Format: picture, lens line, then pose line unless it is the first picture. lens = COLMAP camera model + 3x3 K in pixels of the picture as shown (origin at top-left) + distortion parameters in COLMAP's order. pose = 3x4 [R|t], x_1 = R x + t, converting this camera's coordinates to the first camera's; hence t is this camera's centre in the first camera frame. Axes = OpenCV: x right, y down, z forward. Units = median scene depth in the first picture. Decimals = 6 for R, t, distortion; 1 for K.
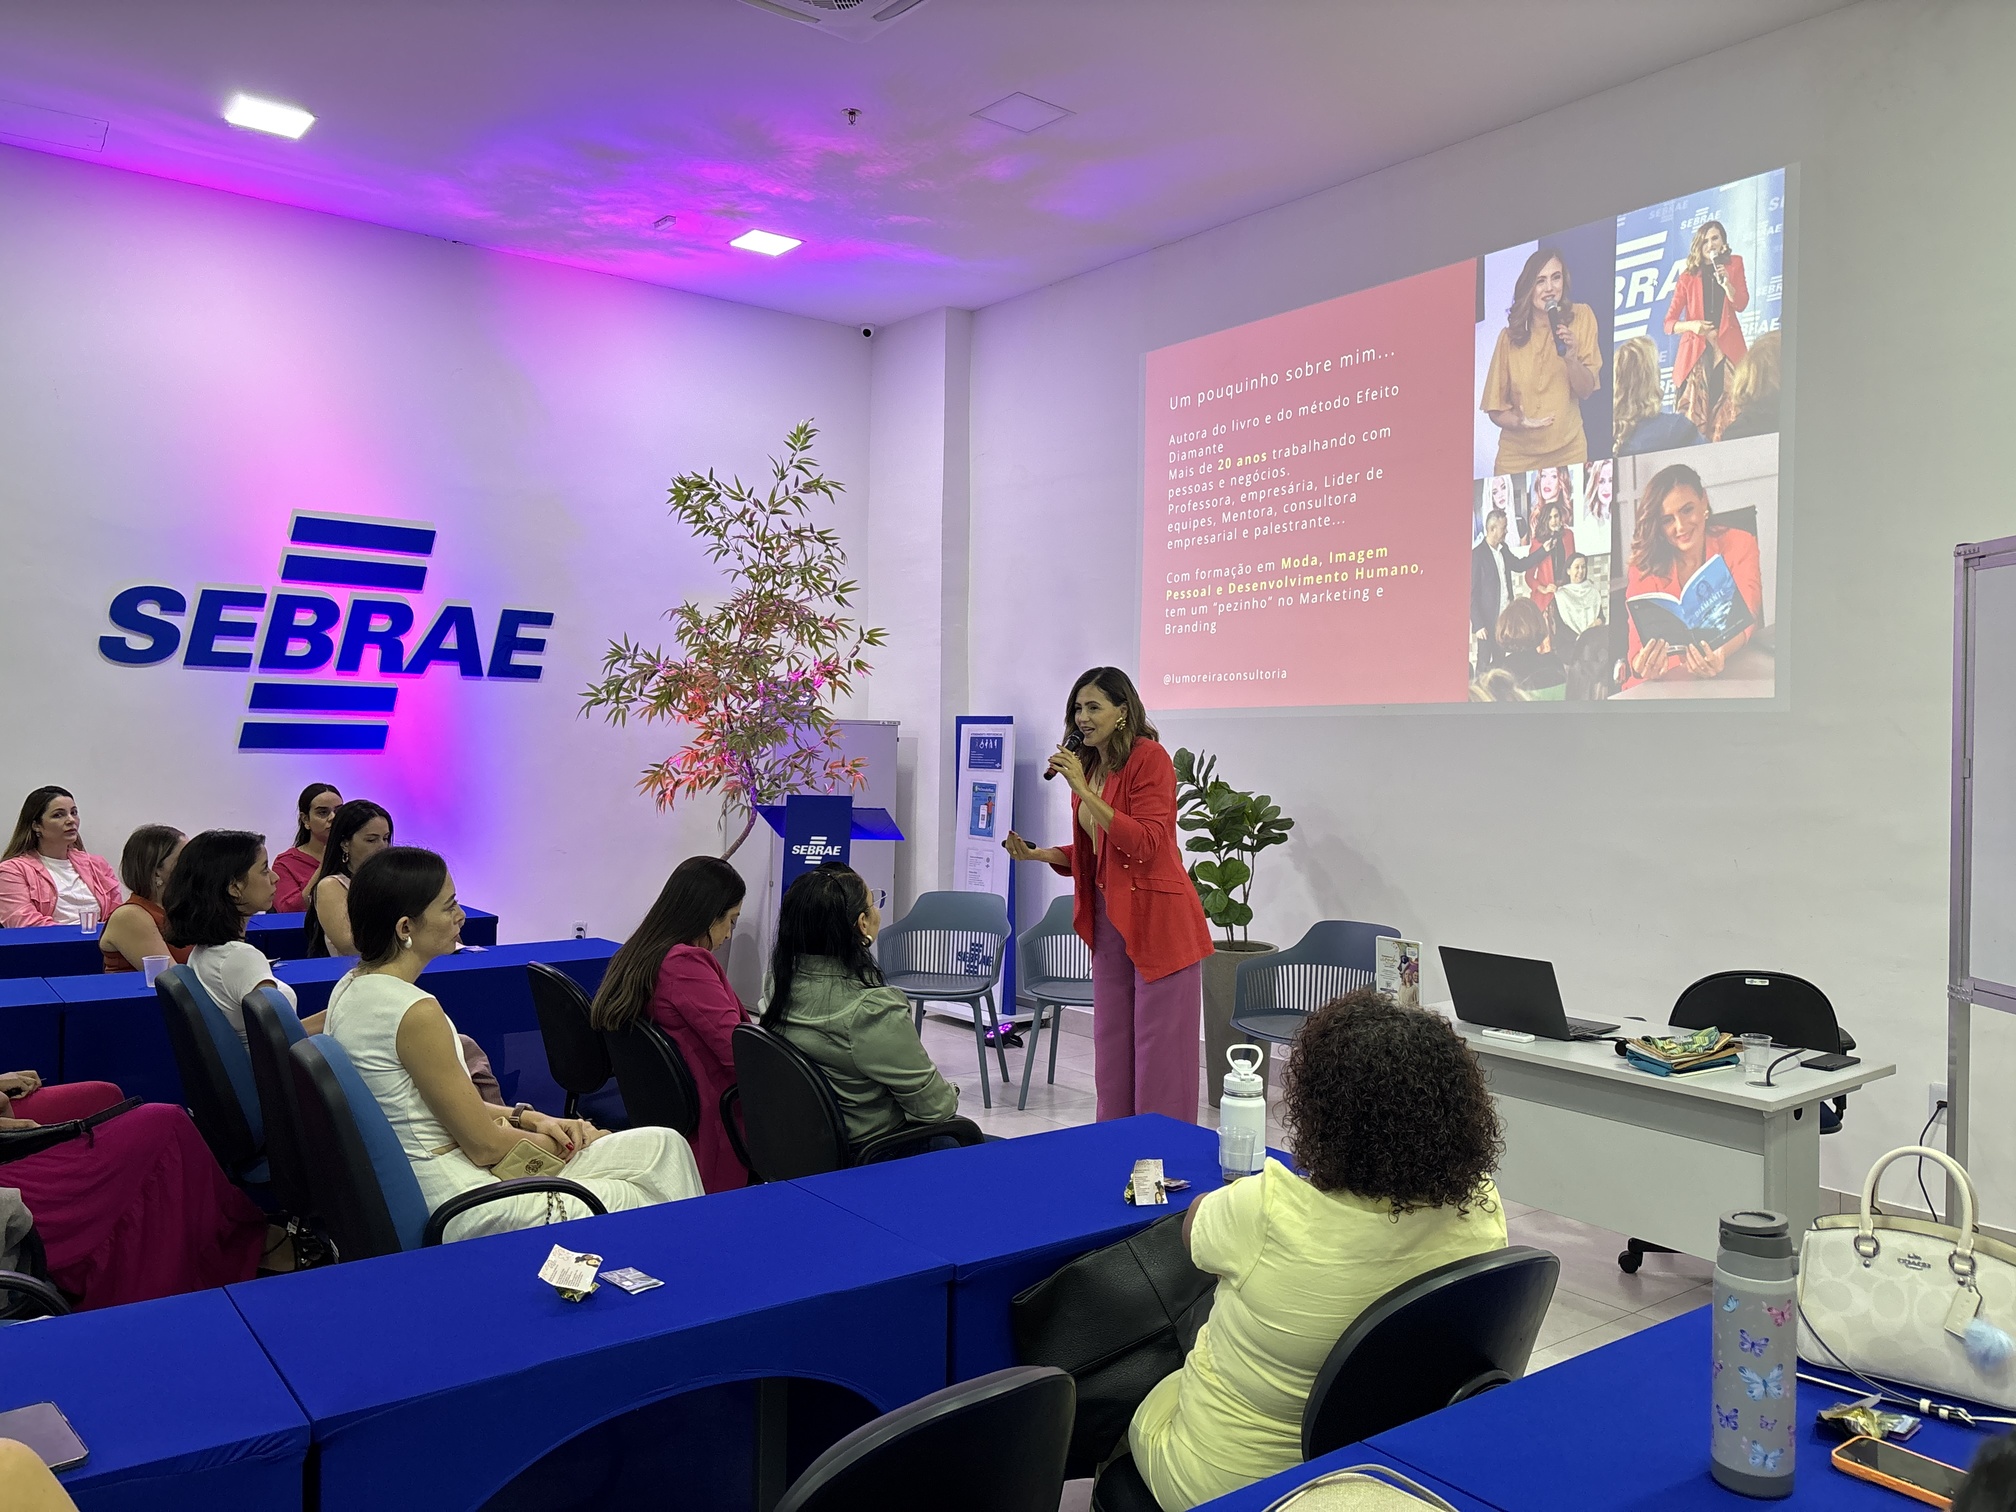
lens RADIAL K [[1560.9, 0, 1023.8], [0, 1560.9, 750.6], [0, 0, 1]] dist [0.046572, -0.058569]
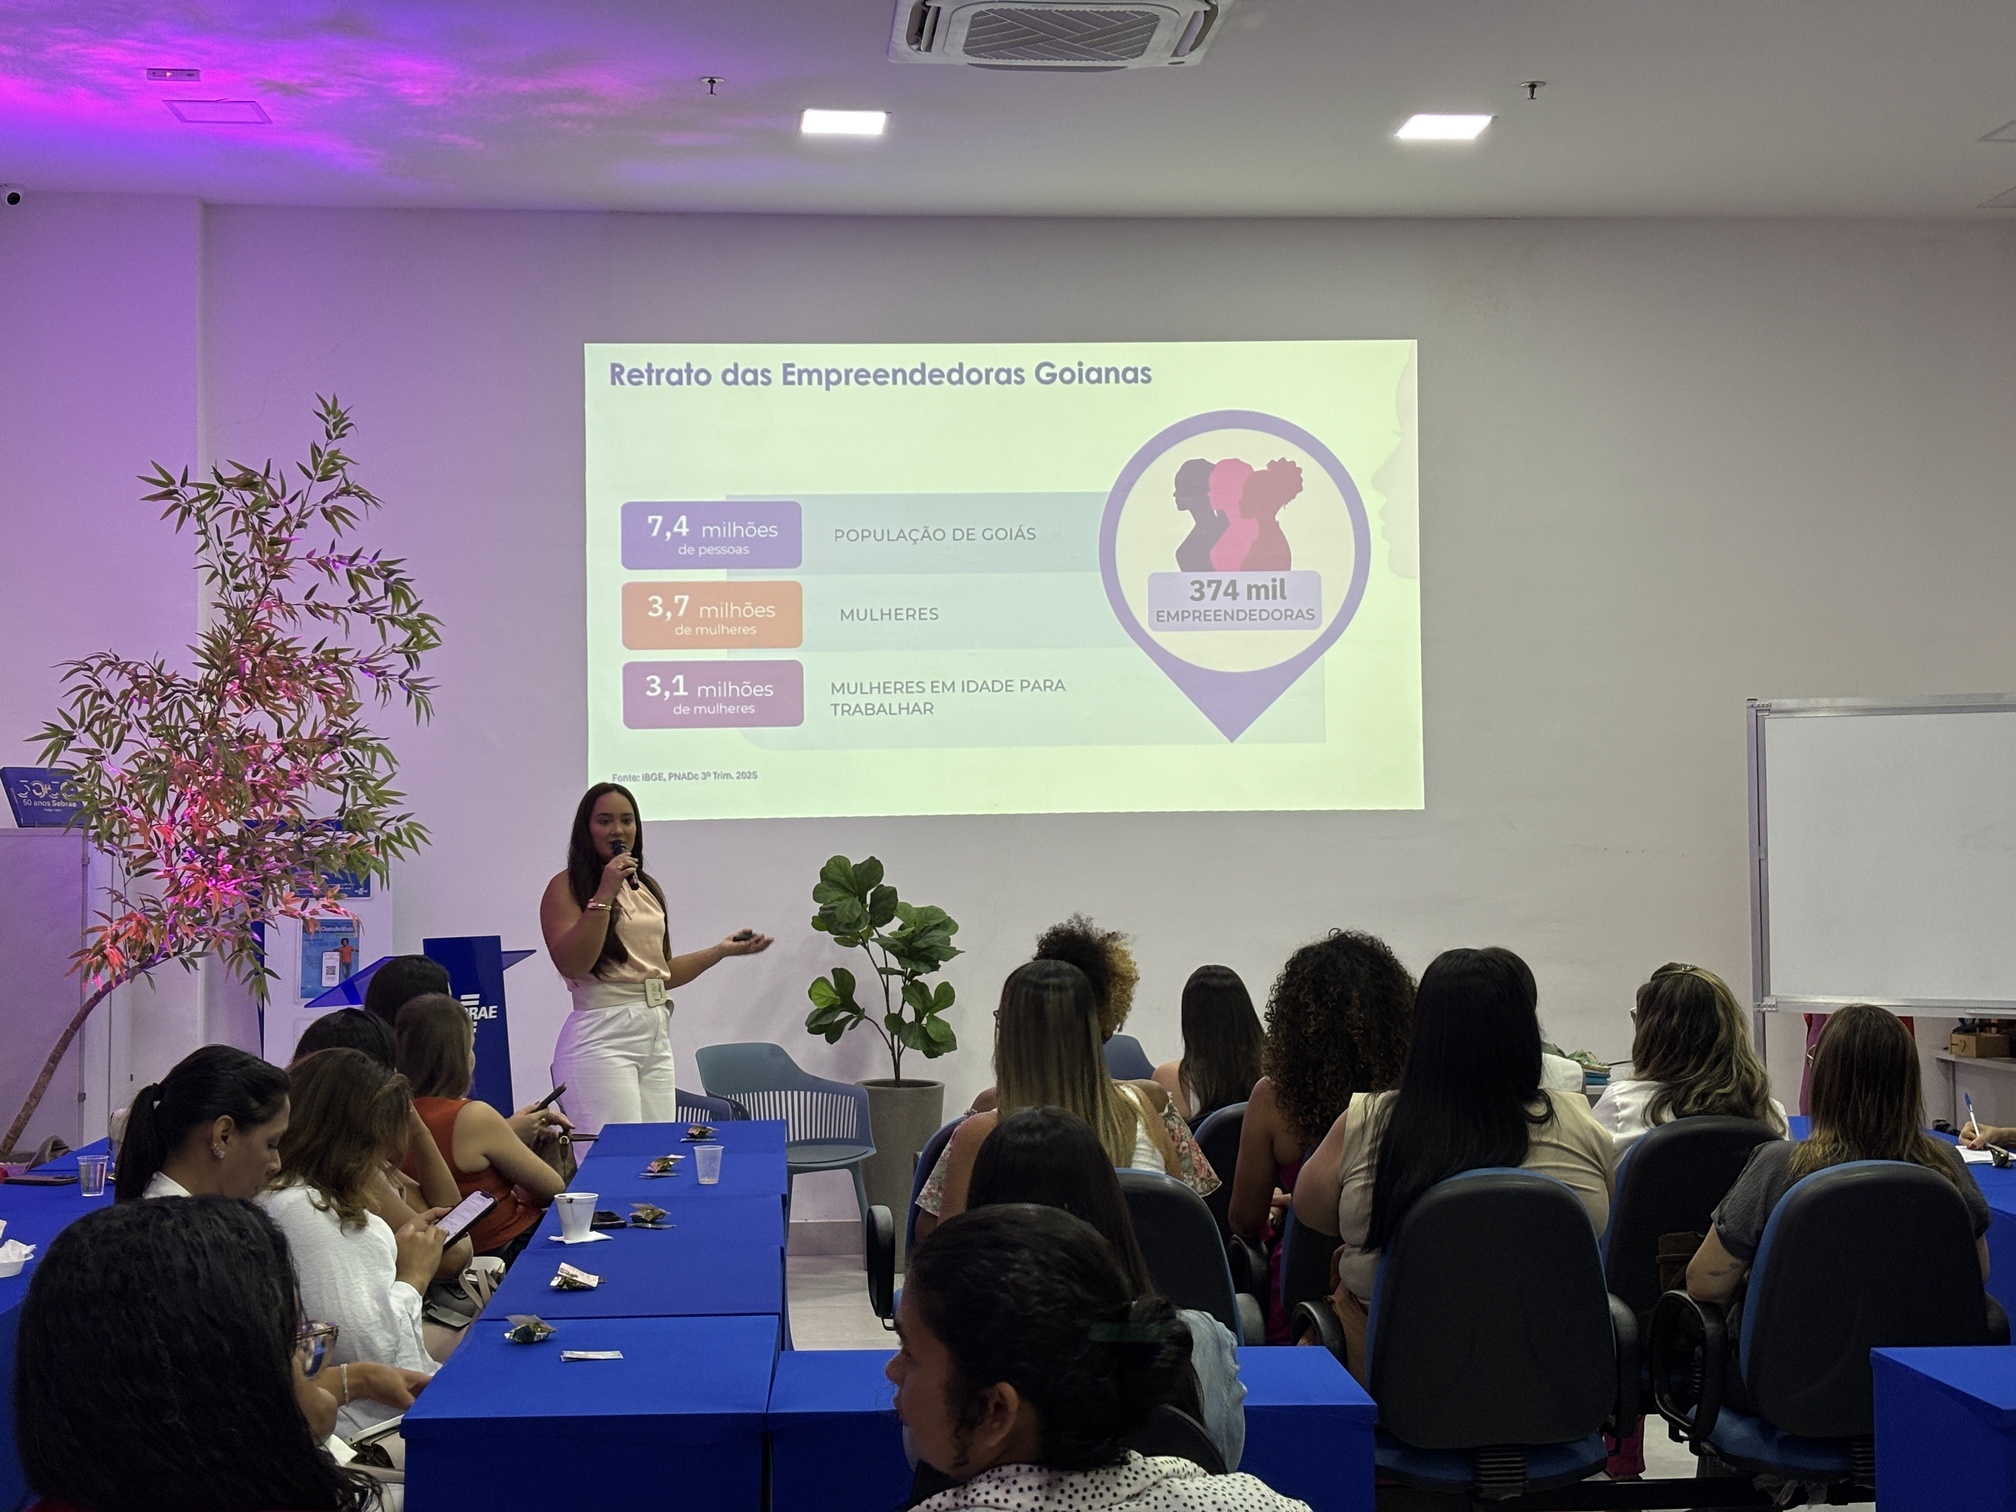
lens RADIAL K [[3072.3, 0, 1011.3], [0, 3072.3, 758.4], [0, 0, 1]] dist [0.063405, 0.000000]
pose [[0.579711, -0.004383, 0.814810, -1.060264], [0.028945, 0.999465, -0.015218, -0.022640], [-0.814308, 0.032407, 0.579528, -0.020093]]
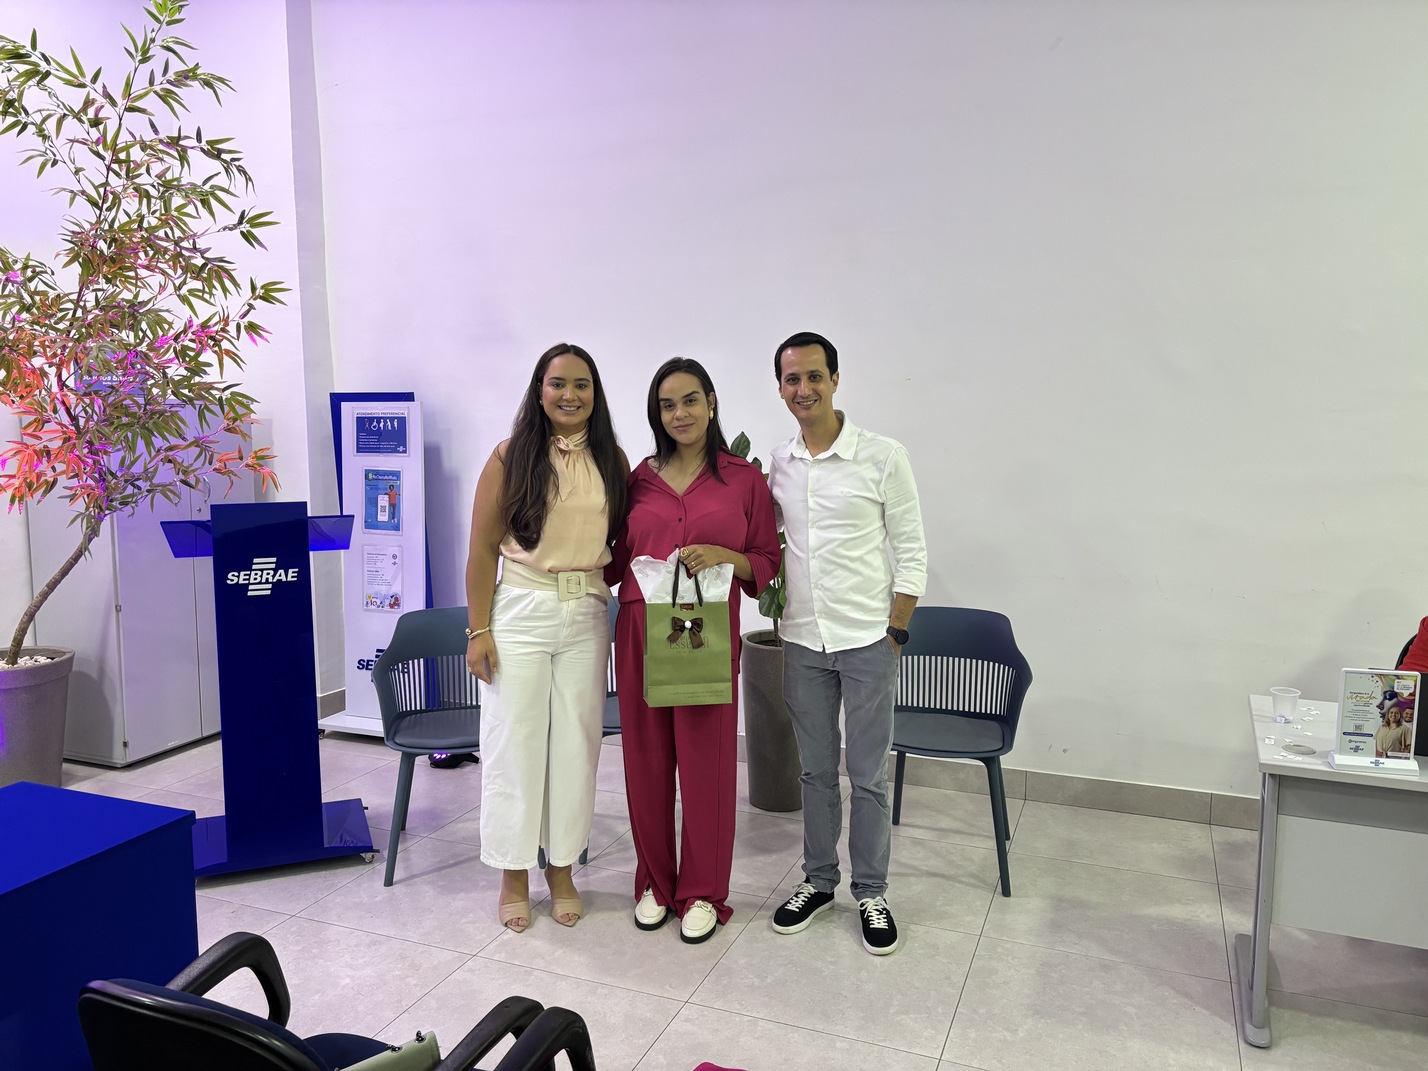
lens RADIAL K [[1105.7, 0, 712.2], [0, 1105.7, 537.2], [0, 0, 1]] dist [0.046572, -0.058569]
pose [[0.876709, -0.074459, 0.475223, -0.182665], [0.021524, 0.993030, 0.115882, -0.011174], [-0.480539, -0.091366, 0.872201, 0.405362]]
